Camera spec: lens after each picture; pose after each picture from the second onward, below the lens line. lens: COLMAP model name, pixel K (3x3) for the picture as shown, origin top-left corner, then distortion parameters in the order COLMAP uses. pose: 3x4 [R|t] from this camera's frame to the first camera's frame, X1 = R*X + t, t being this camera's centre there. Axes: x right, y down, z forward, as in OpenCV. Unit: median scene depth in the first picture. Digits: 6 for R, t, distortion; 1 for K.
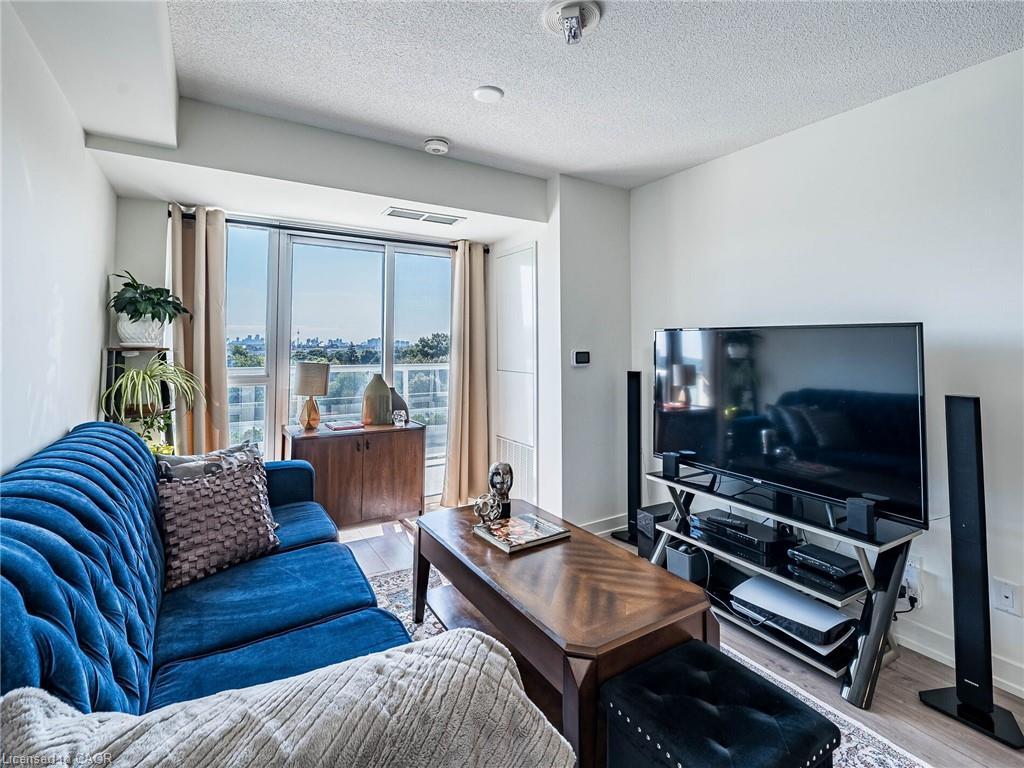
lens RADIAL K [[440.5, 0, 512.1], [0, 440.5, 323.9], [0, 0, 1]] dist [0.000442, 0.000022]
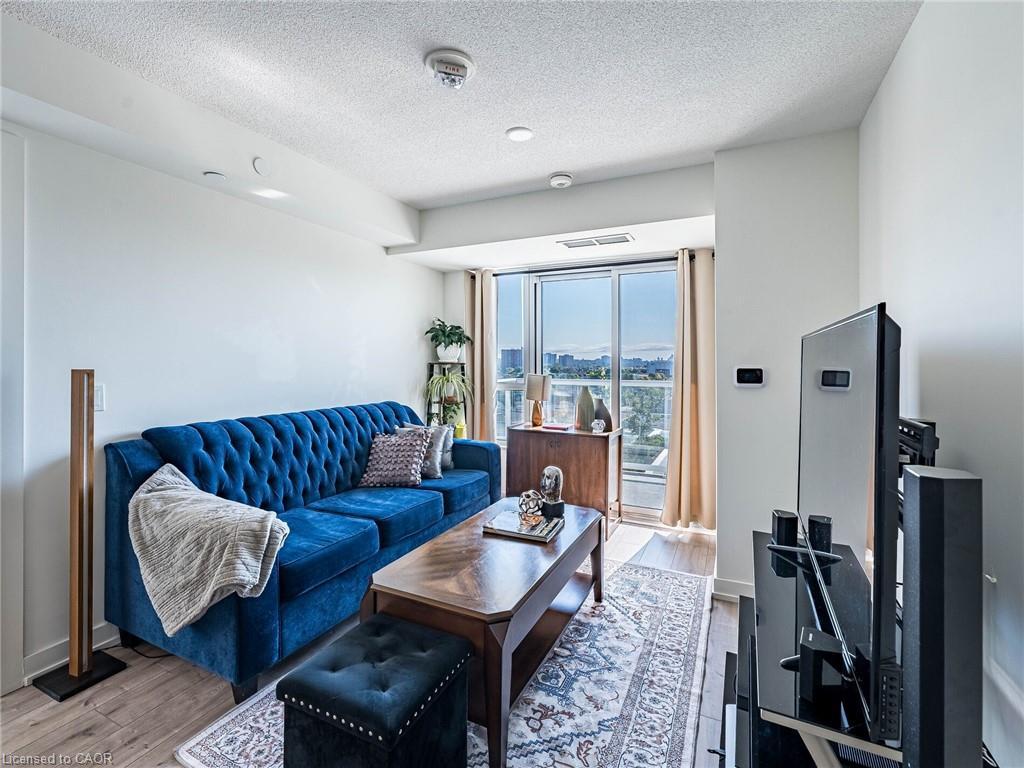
lens RADIAL K [[419.2, 0, 509.4], [0, 419.2, 358.0], [0, 0, 1]] dist [-0.000547, -0.000129]
pose [[0.598442, -0.007658, -0.801130, 0.508682], [0.036174, 0.999193, 0.017471, 0.016833], [0.800349, -0.039435, 0.598236, 0.216205]]
